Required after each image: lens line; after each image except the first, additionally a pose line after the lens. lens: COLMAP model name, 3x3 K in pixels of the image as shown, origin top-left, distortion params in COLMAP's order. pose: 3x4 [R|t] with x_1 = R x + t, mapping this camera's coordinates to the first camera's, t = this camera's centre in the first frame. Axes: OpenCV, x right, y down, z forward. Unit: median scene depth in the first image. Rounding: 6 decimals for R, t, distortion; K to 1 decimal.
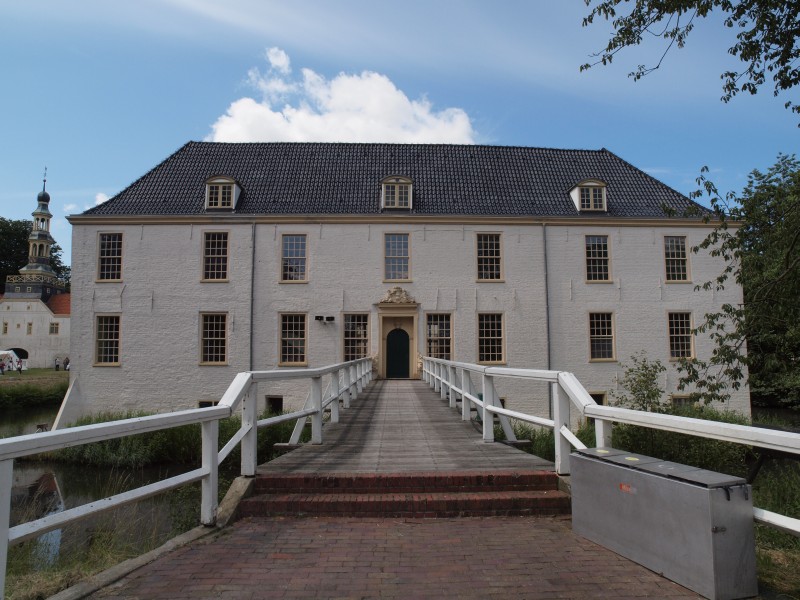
lens RADIAL K [[563.4, 0, 399.5], [0, 563.4, 301.5], [0, 0, 1]] dist [-0.130307, 0.107172]
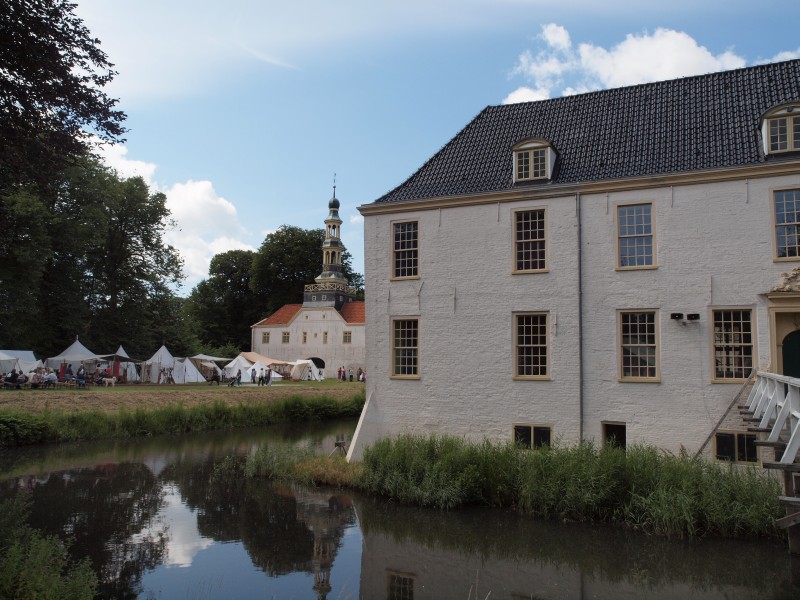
lens RADIAL K [[638.9, 0, 399.2], [0, 638.9, 304.7], [0, 0, 1]] dist [-0.109512, 0.142170]
pose [[0.885472, -0.027925, -0.463853, -0.078444], [0.026984, 0.999598, -0.008667, 0.011452], [0.463909, -0.004843, 0.885870, 0.115892]]
